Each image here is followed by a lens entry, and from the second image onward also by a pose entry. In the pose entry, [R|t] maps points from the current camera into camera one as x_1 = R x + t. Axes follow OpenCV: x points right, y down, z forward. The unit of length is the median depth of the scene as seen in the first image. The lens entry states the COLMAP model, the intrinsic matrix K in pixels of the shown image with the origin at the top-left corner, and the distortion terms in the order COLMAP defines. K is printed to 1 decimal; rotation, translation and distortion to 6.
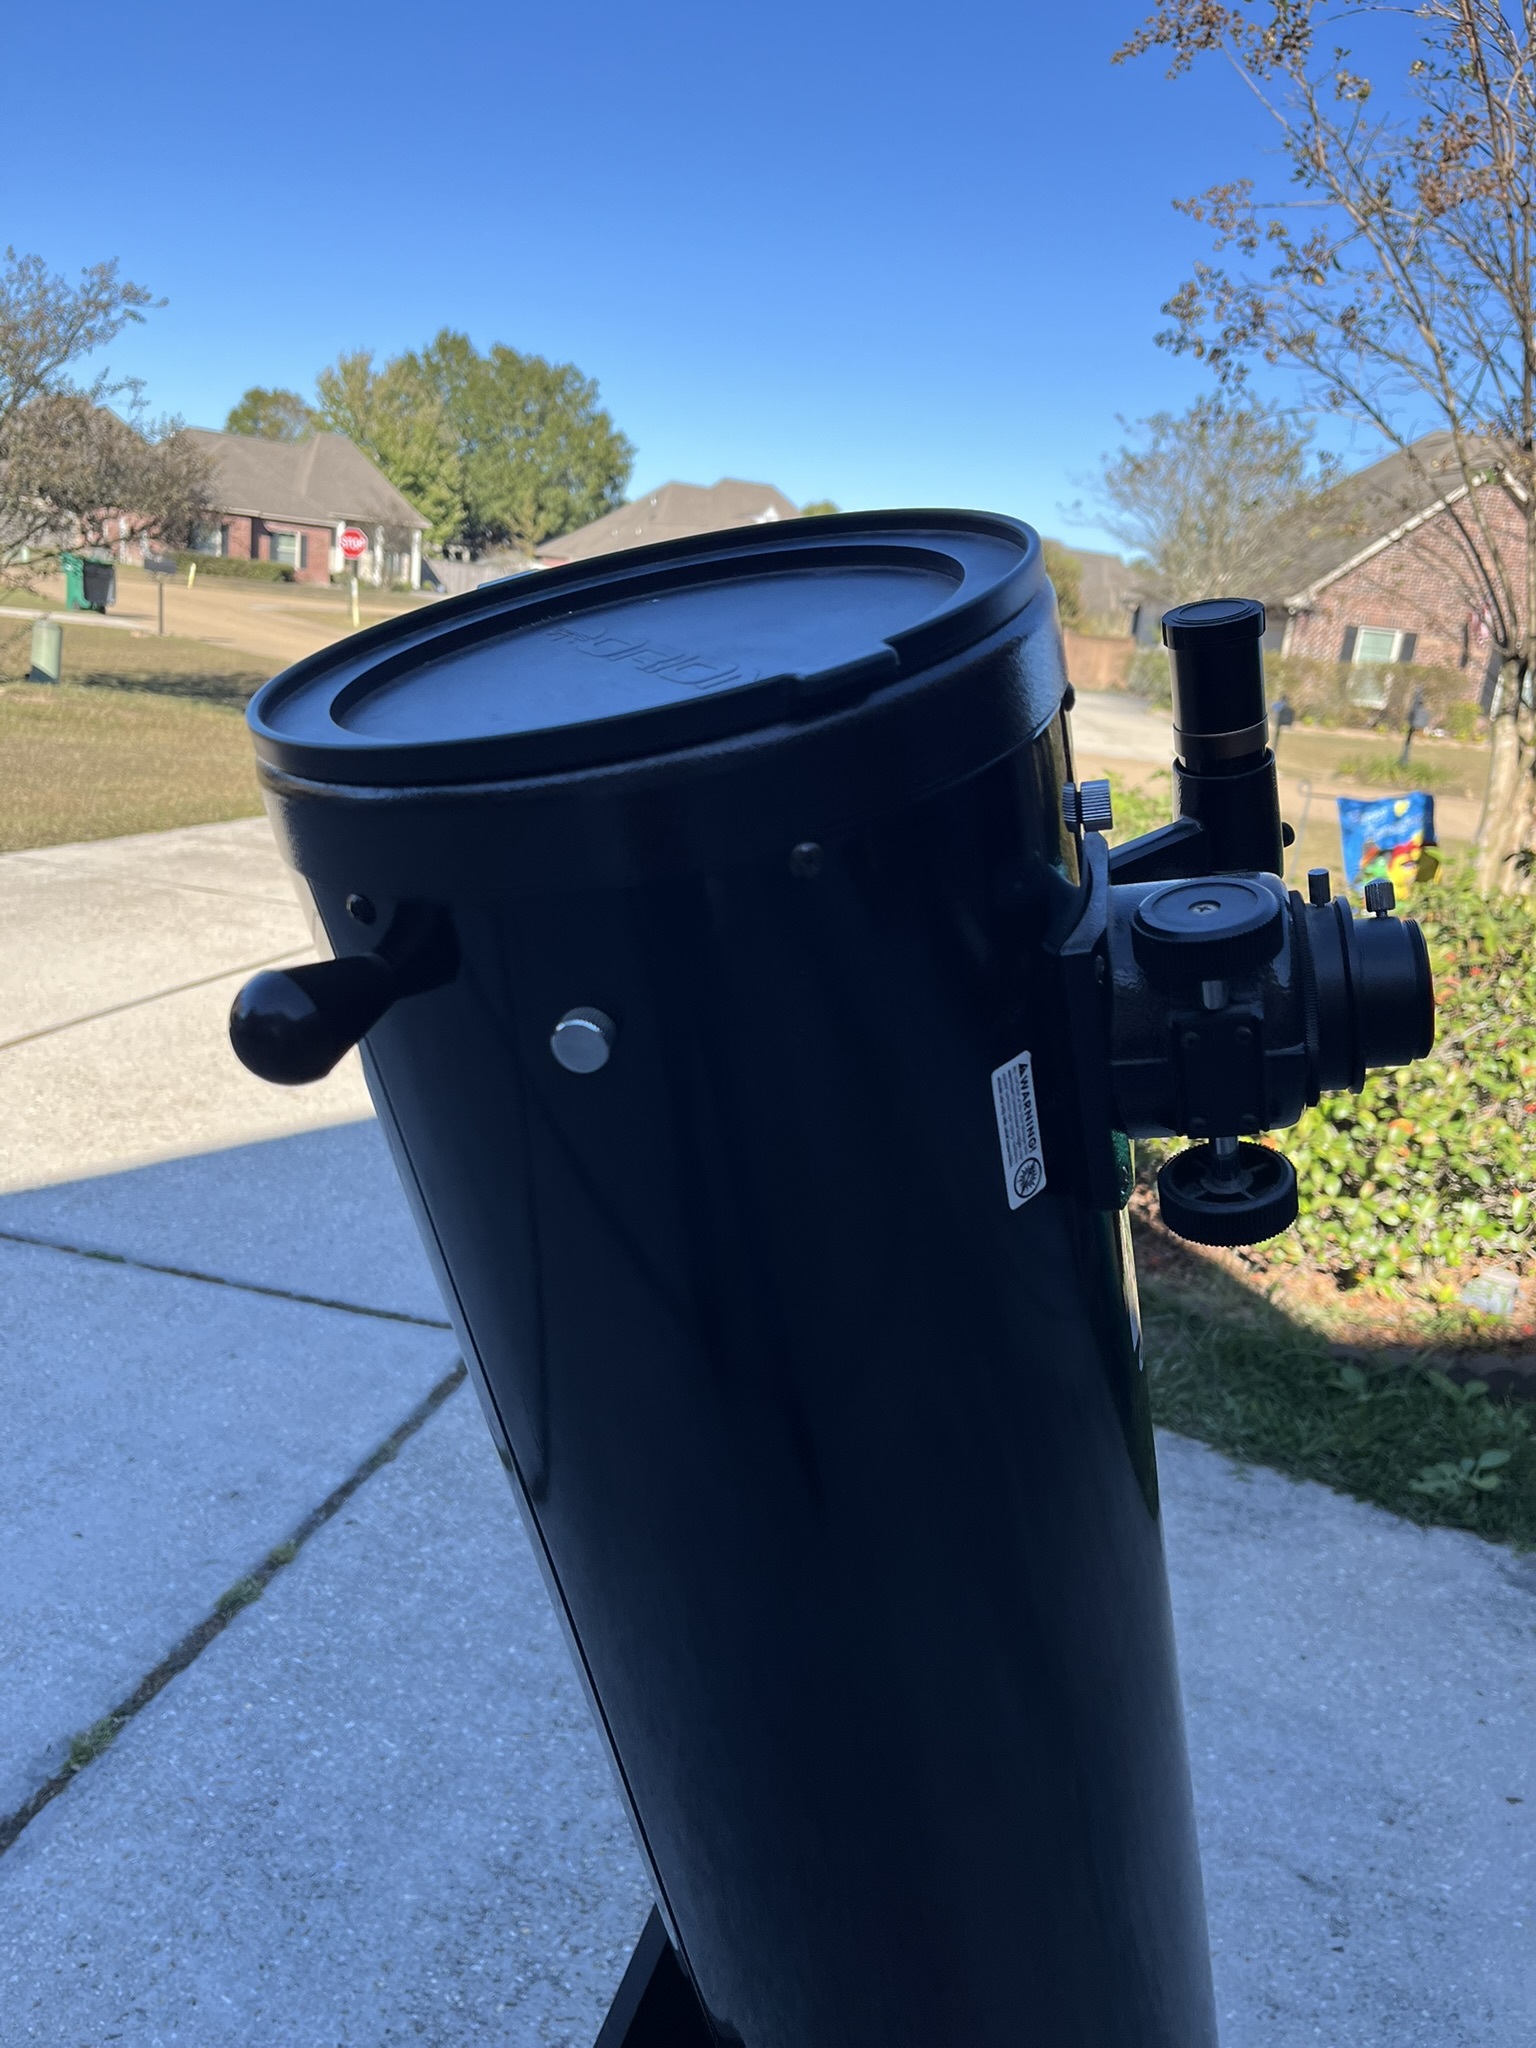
lens RADIAL K [[1519.4, 0, 768.0], [0, 1519.4, 1024.0], [0, 0, 1]] dist [0.051831, -0.058195]
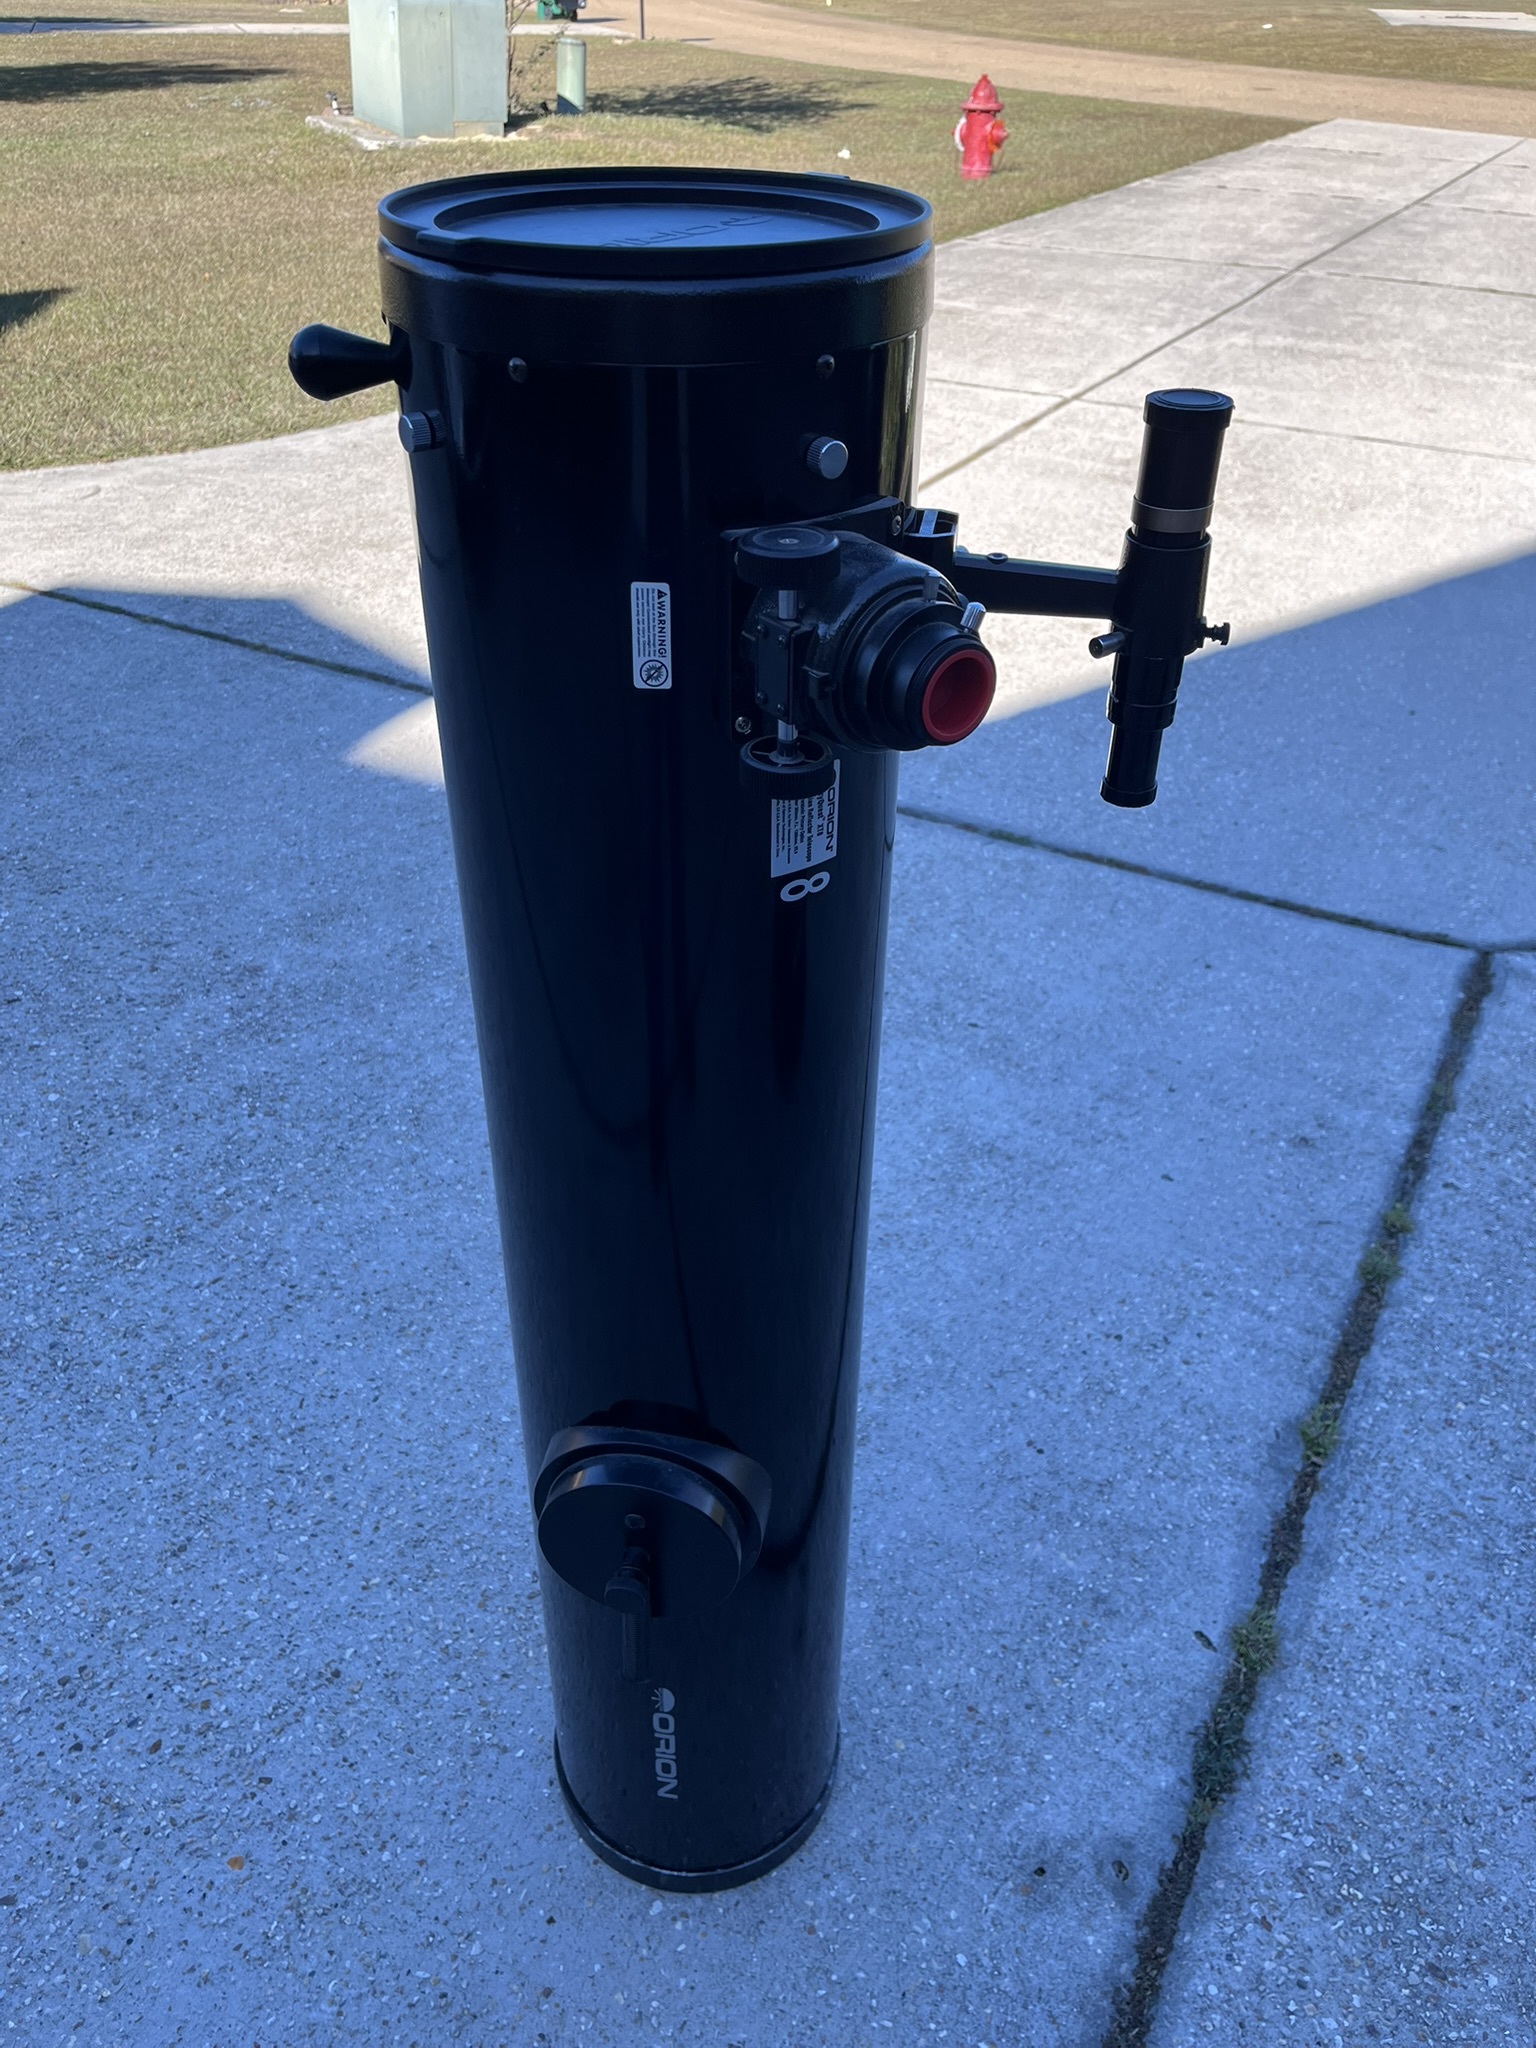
lens RADIAL K [[1583.8, 0, 768.0], [0, 1583.8, 1024.0], [0, 0, 1]] dist [0.062362, -0.114033]
pose [[0.959594, 0.070792, -0.272338, -0.314276], [0.019906, 0.948333, 0.316651, -0.046122], [0.280684, -0.309278, 0.908606, 0.068668]]
